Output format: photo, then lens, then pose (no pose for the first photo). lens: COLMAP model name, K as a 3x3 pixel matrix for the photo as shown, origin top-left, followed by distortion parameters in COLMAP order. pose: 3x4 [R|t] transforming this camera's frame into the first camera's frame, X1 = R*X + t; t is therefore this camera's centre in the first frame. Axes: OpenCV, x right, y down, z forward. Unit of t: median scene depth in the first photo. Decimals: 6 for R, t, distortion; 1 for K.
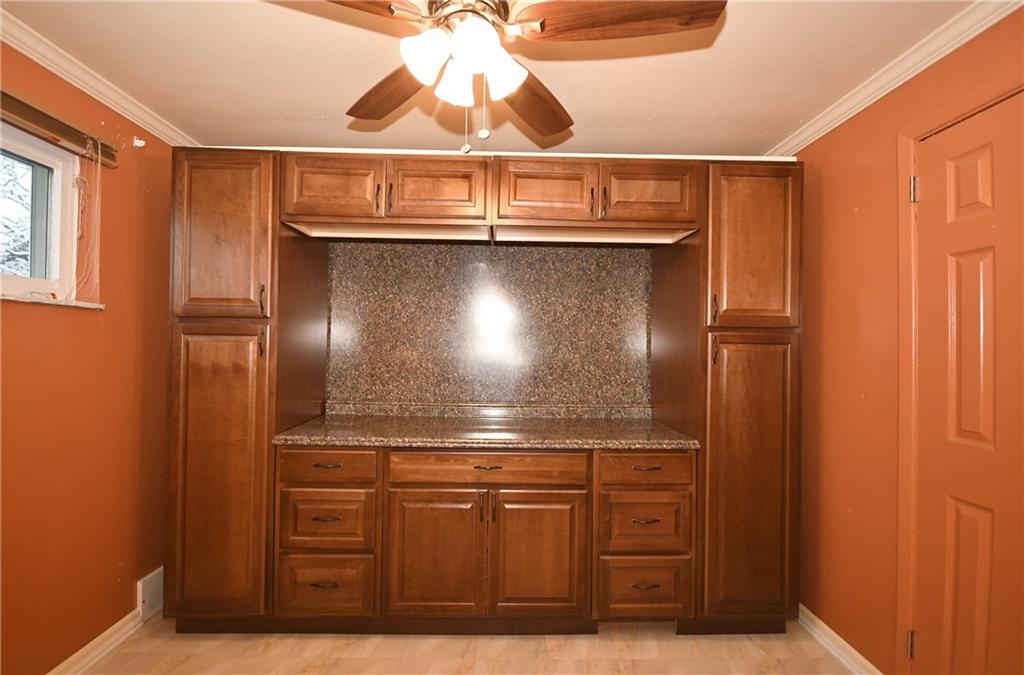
lens RADIAL K [[451.5, 0, 505.1], [0, 451.5, 341.2], [0, 0, 1]] dist [0.016050, -0.014981]
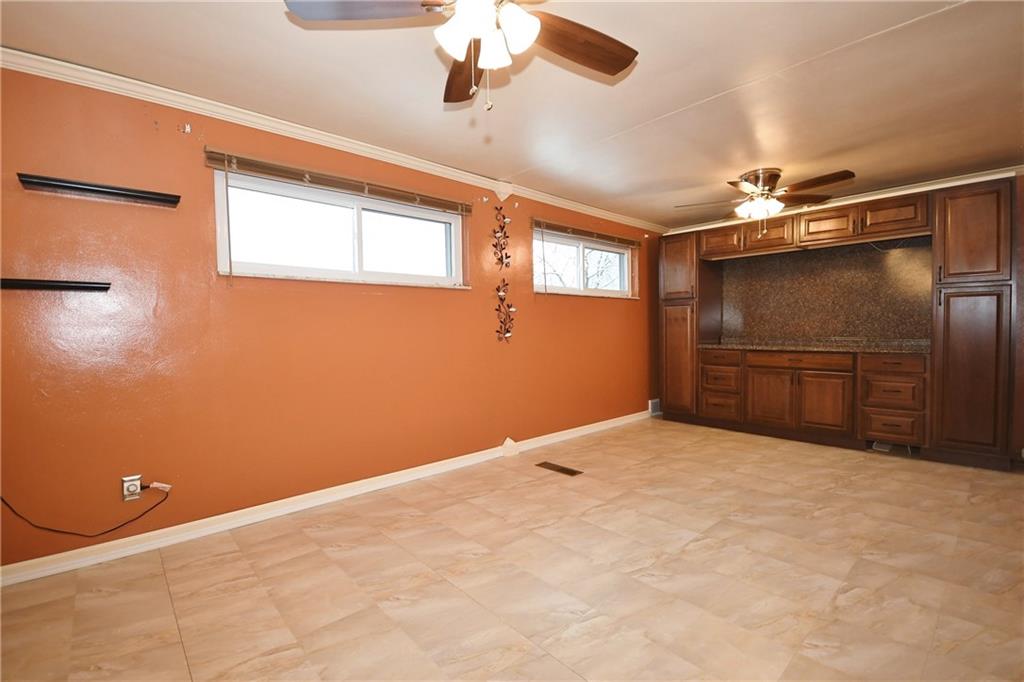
lens RADIAL K [[451.3, 0, 506.2], [0, 451.3, 343.6], [0, 0, 1]] dist [0.000897, -0.000505]
pose [[0.655092, 0.001633, -0.755547, 0.682927], [0.031948, 0.999043, 0.029859, 0.093240], [0.754873, -0.043699, 0.654413, -1.436906]]
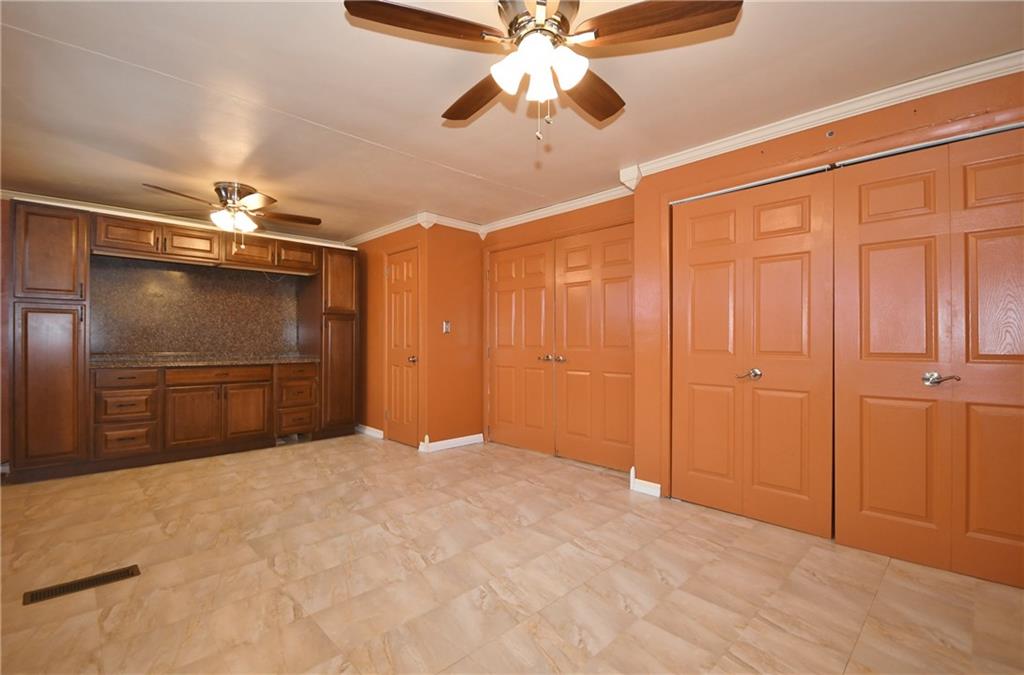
lens RADIAL K [[451.5, 0, 505.1], [0, 451.5, 341.2], [0, 0, 1]] dist [0.016050, -0.014981]
pose [[0.733064, -0.012753, 0.680040, -0.519140], [-0.001133, 0.999800, 0.019971, 0.073395], [-0.680159, -0.015410, 0.732903, -1.528770]]
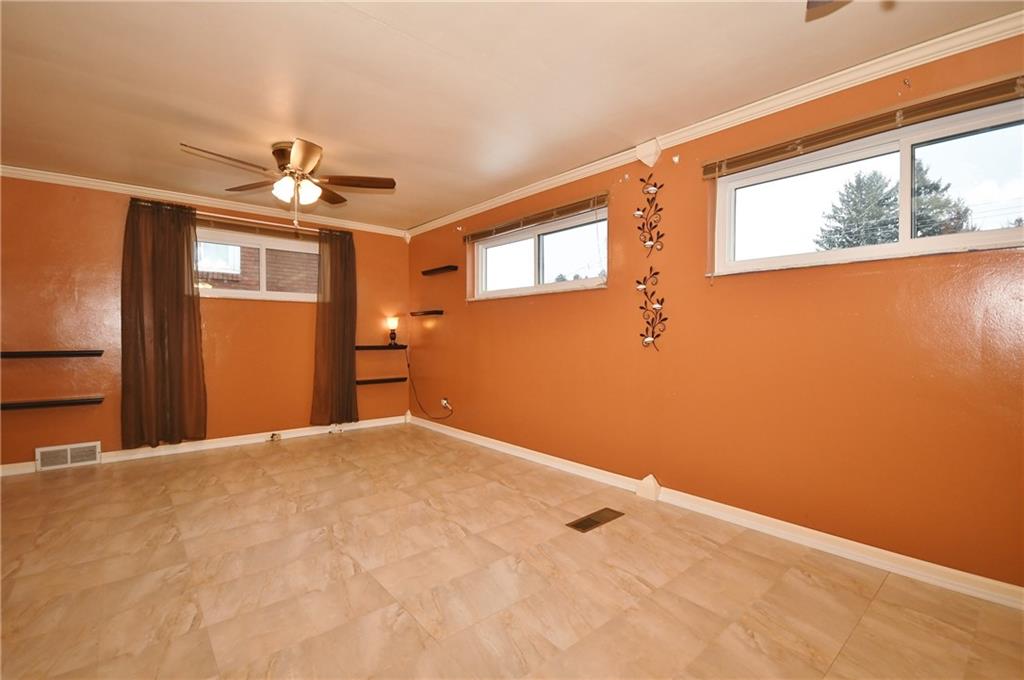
lens RADIAL K [[454.0, 0, 500.4], [0, 454.0, 339.0], [0, 0, 1]] dist [0.023523, 0.000302]
pose [[-0.784285, -0.004354, -0.620385, 0.532443], [0.000858, 0.999967, -0.008102, 0.123241], [0.620400, -0.006886, -0.784255, 0.747377]]
